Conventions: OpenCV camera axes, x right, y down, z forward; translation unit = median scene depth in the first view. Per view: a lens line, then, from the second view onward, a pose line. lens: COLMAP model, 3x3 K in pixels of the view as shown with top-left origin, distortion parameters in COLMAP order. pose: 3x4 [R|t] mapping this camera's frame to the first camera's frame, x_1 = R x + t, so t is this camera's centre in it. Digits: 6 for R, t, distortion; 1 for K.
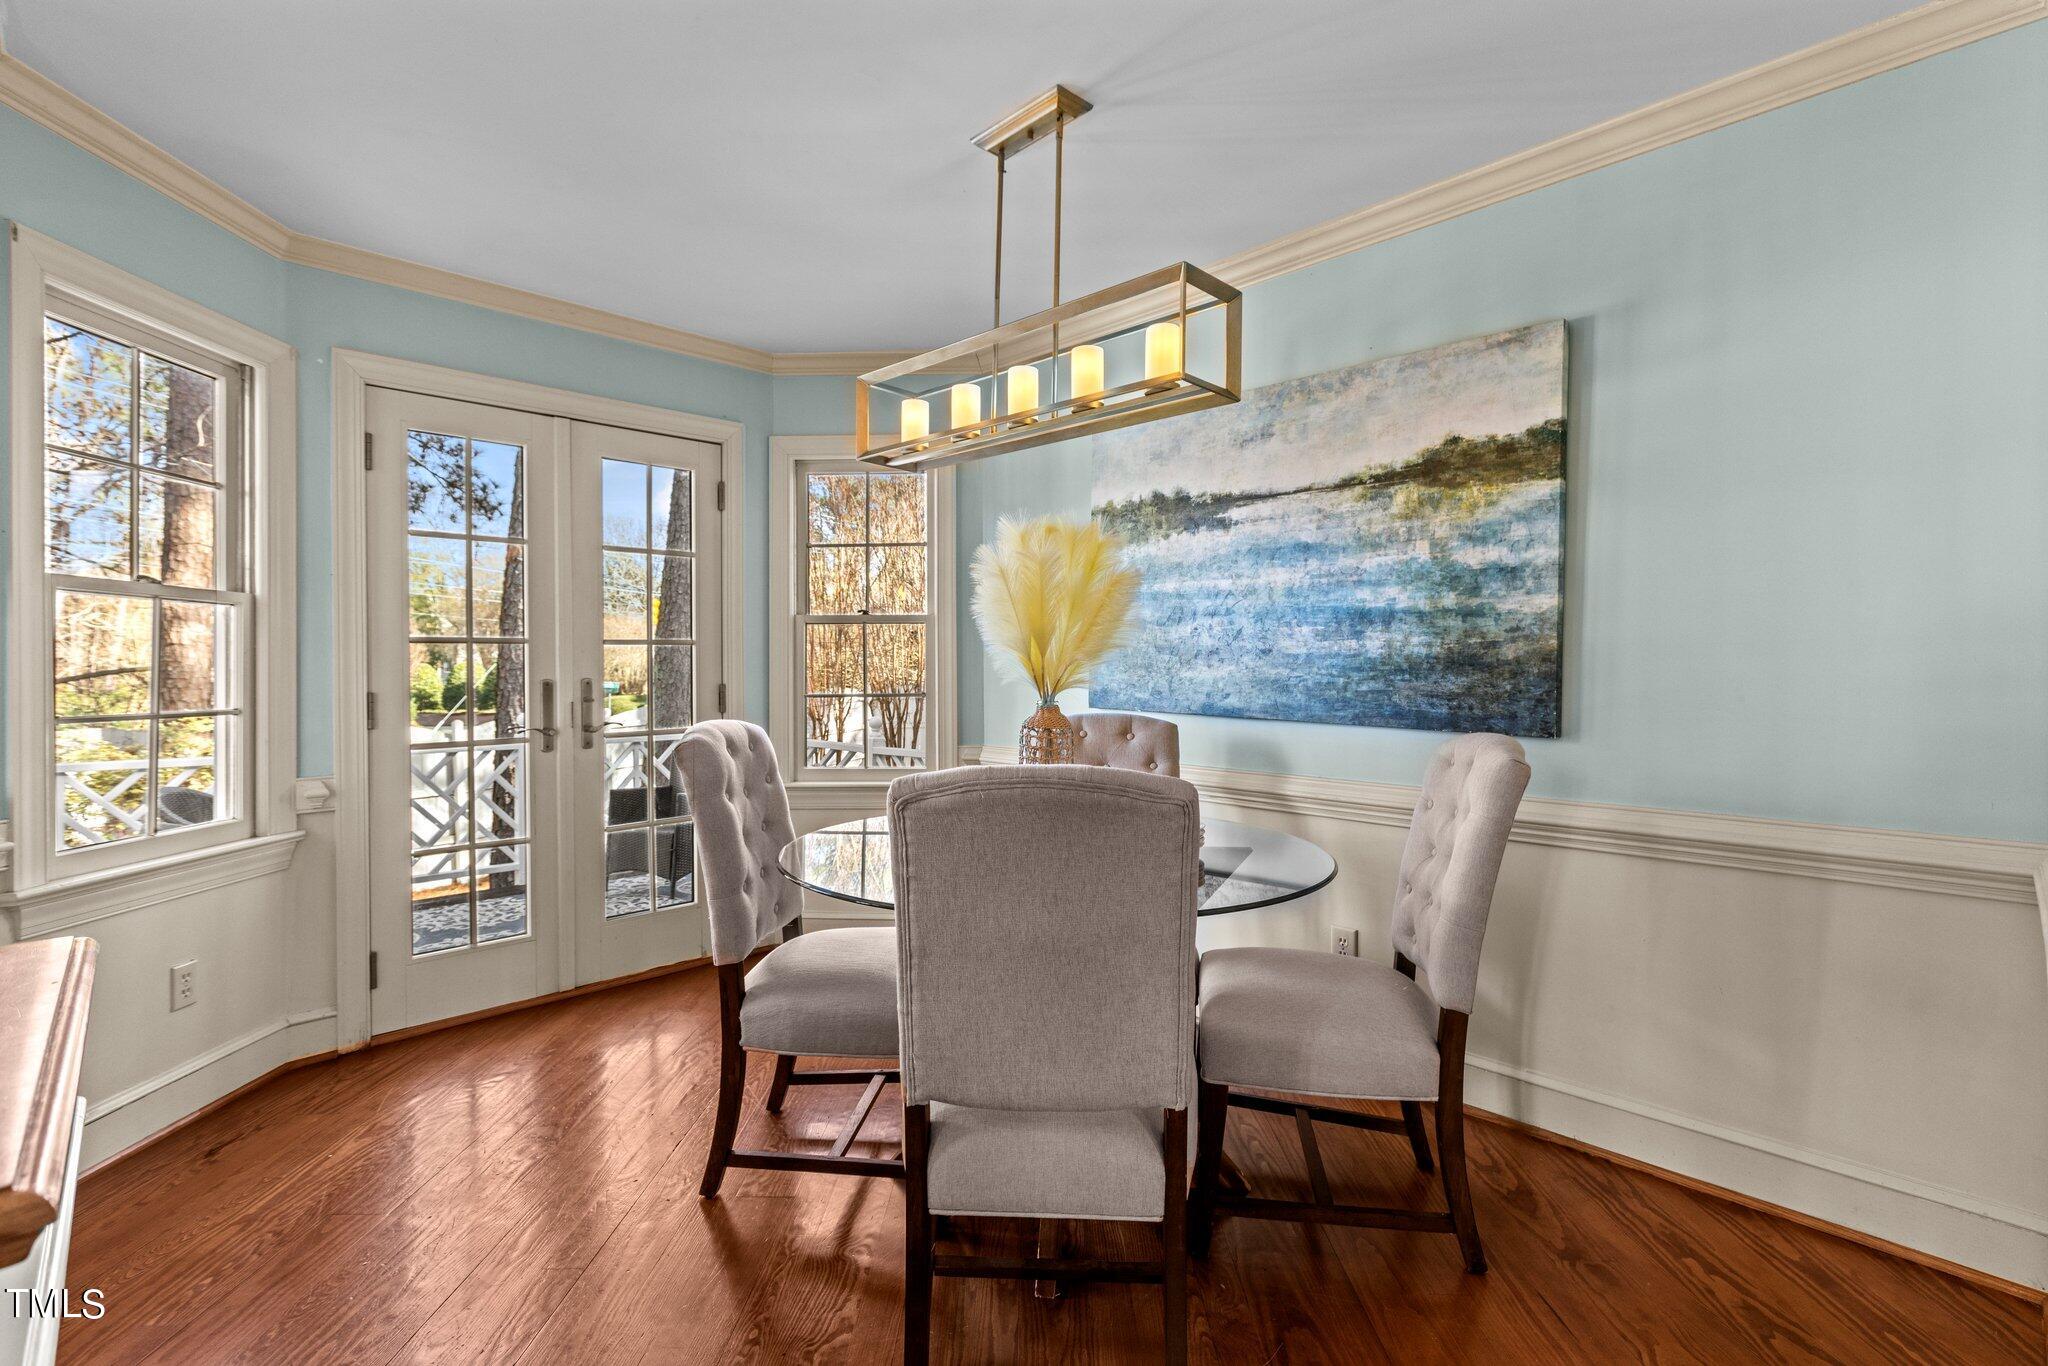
lens RADIAL K [[941.7, 0, 1027.3], [0, 941.7, 672.1], [0, 0, 1]] dist [0.001631, 0.000164]
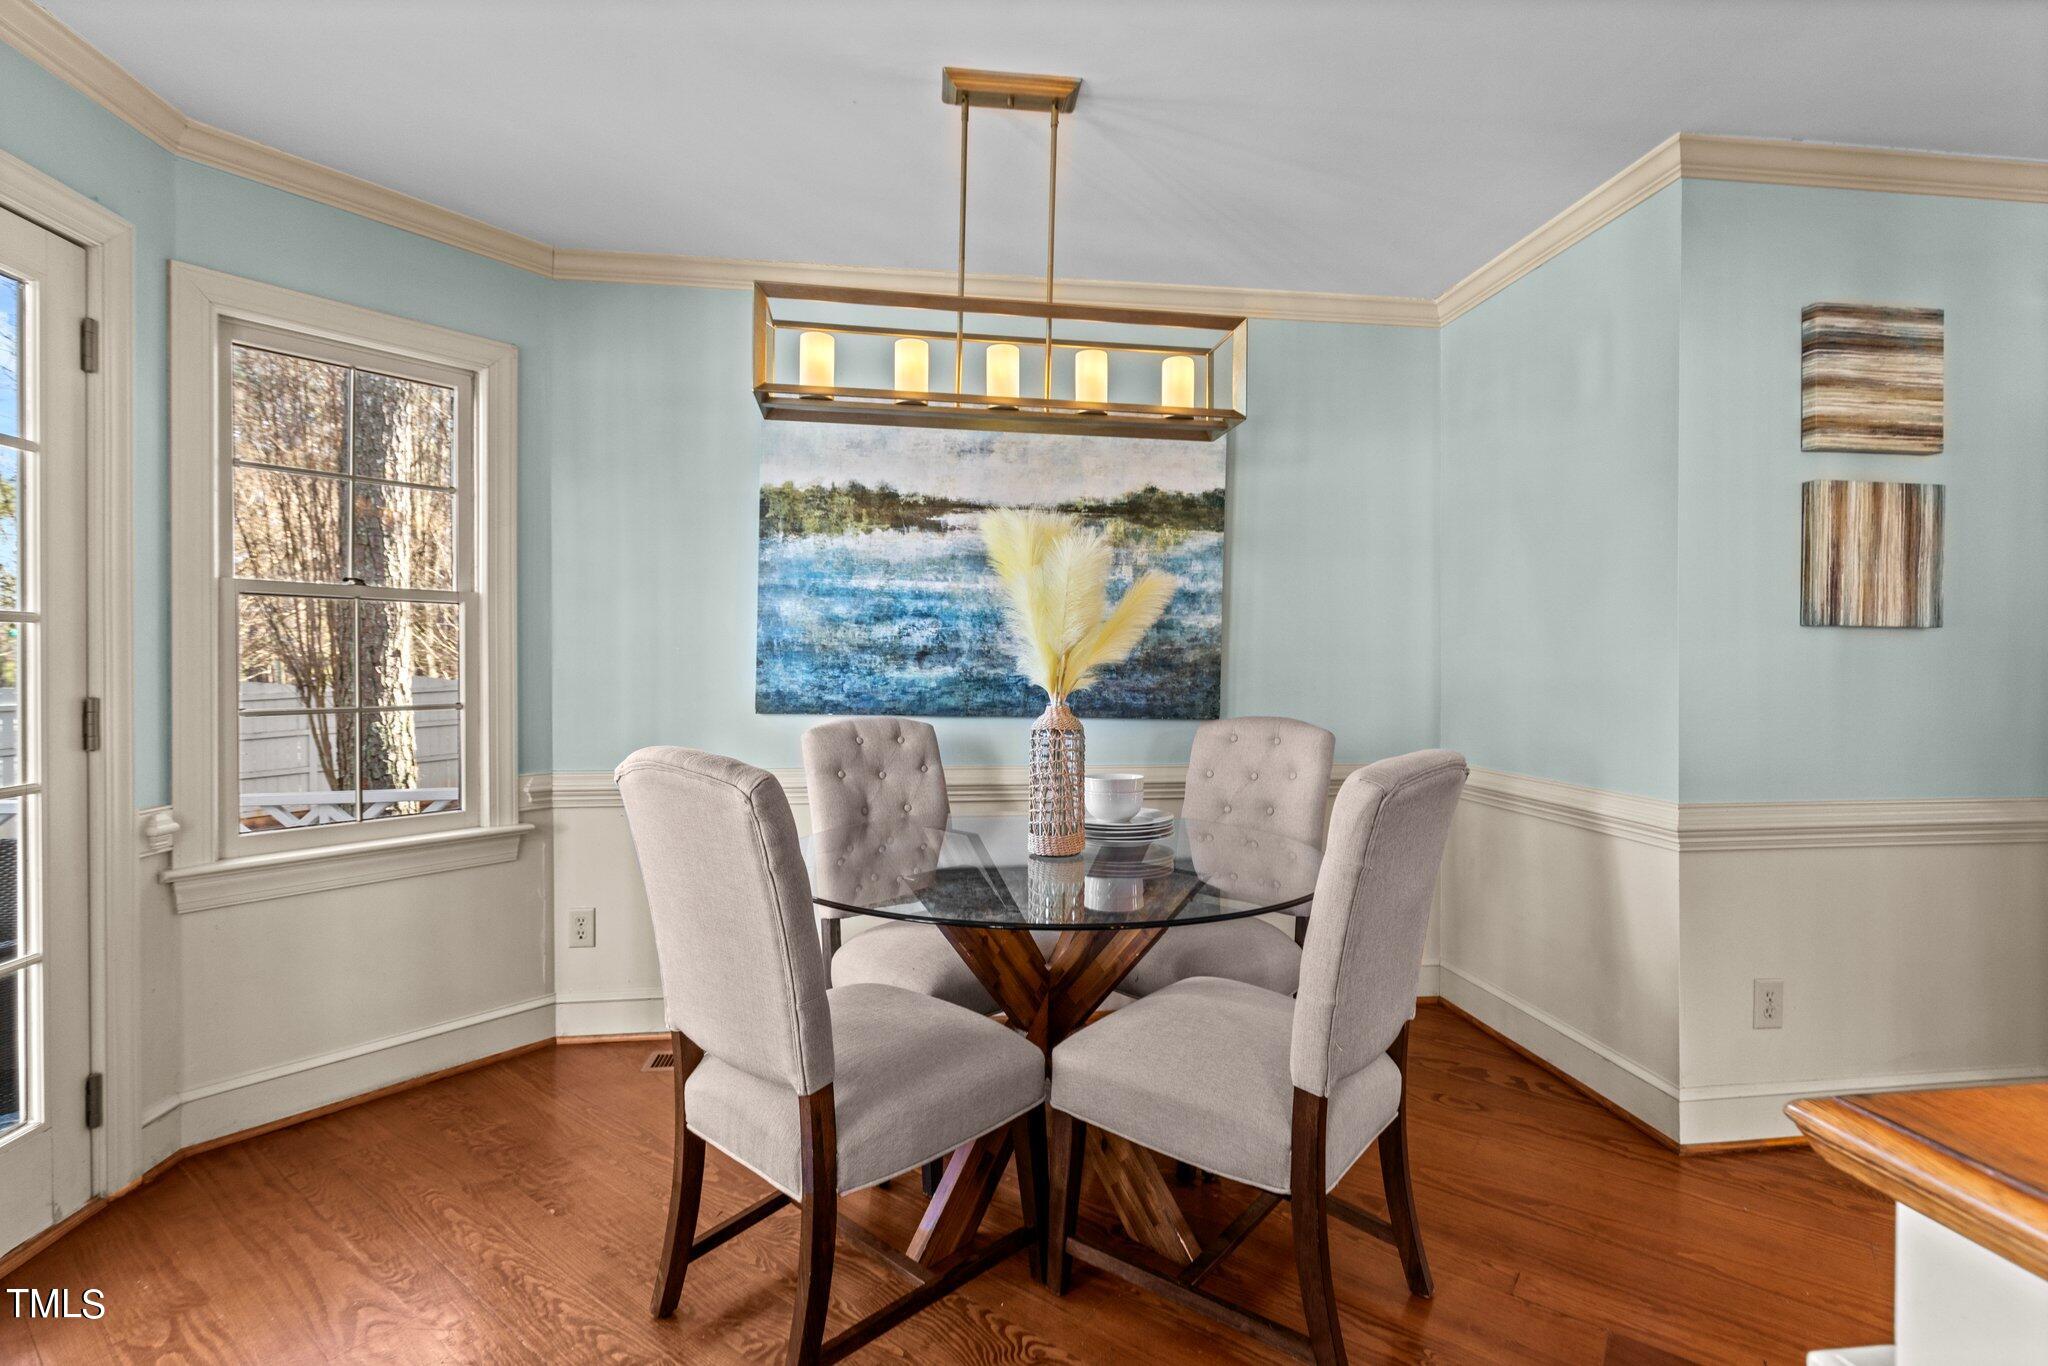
lens RADIAL K [[930.7, 0, 1029.4], [0, 930.7, 678.0], [0, 0, 1]] dist [0.005080, 0.000452]
pose [[0.592117, -0.007705, 0.805815, -0.574323], [0.001934, 0.999965, 0.008140, -0.001923], [-0.805850, -0.003261, 0.592111, 0.337032]]
